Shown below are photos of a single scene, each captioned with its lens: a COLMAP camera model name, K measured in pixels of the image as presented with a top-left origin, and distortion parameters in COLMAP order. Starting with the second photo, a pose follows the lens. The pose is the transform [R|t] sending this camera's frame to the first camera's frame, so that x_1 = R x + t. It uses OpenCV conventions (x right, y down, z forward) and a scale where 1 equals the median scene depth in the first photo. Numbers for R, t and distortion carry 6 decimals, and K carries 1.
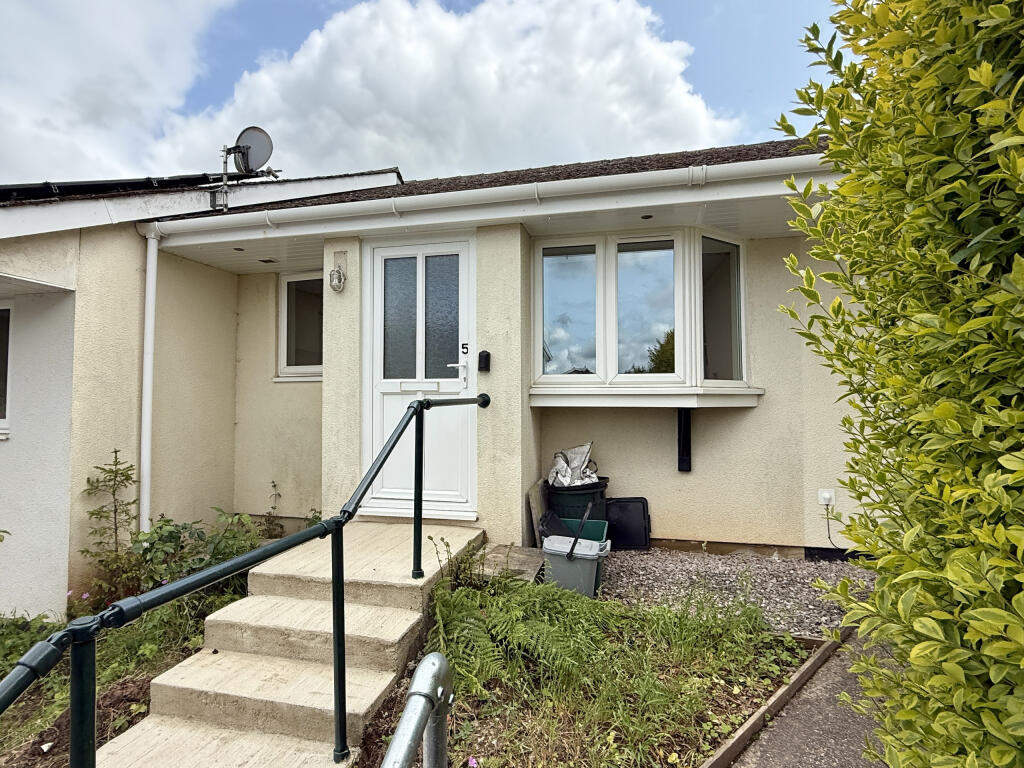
lens RADIAL K [[535.9, 0, 511.8], [0, 535.9, 392.8], [0, 0, 1]] dist [-0.004978, -0.000768]
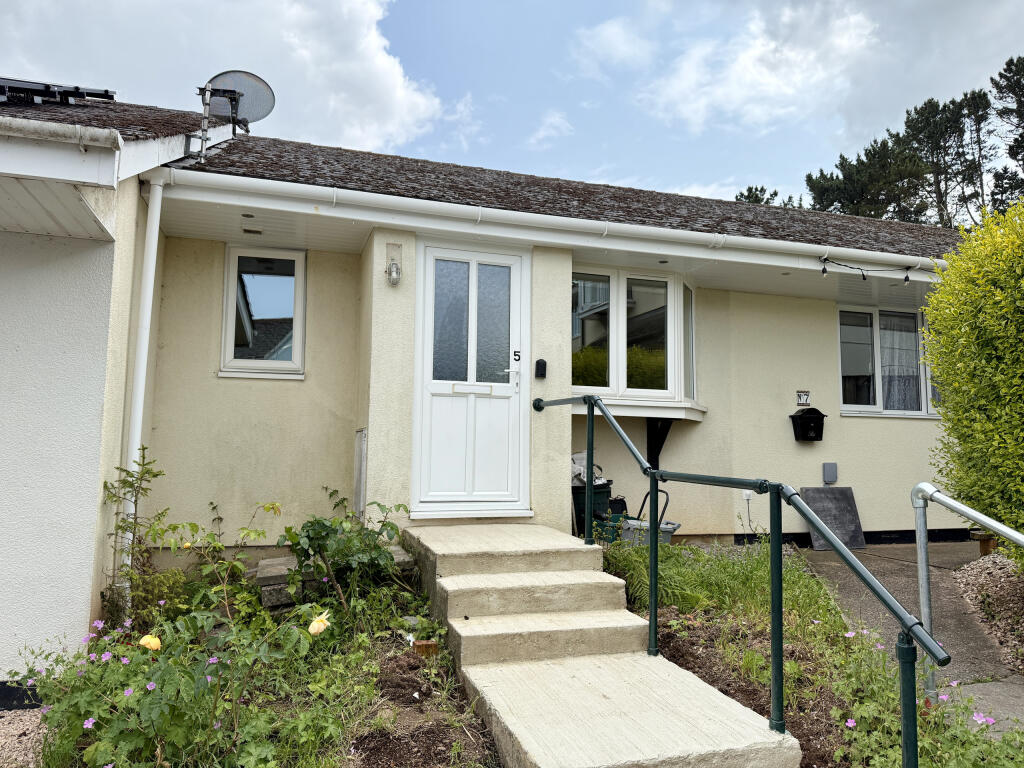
lens RADIAL K [[739.4, 0, 510.9], [0, 739.4, 379.5], [0, 0, 1]] dist [0.102817, -0.040755]
pose [[0.846749, 0.065077, 0.527997, -0.852677], [-0.028861, 0.996648, -0.076555, 0.075659], [-0.531209, 0.049584, 0.845789, -0.229948]]
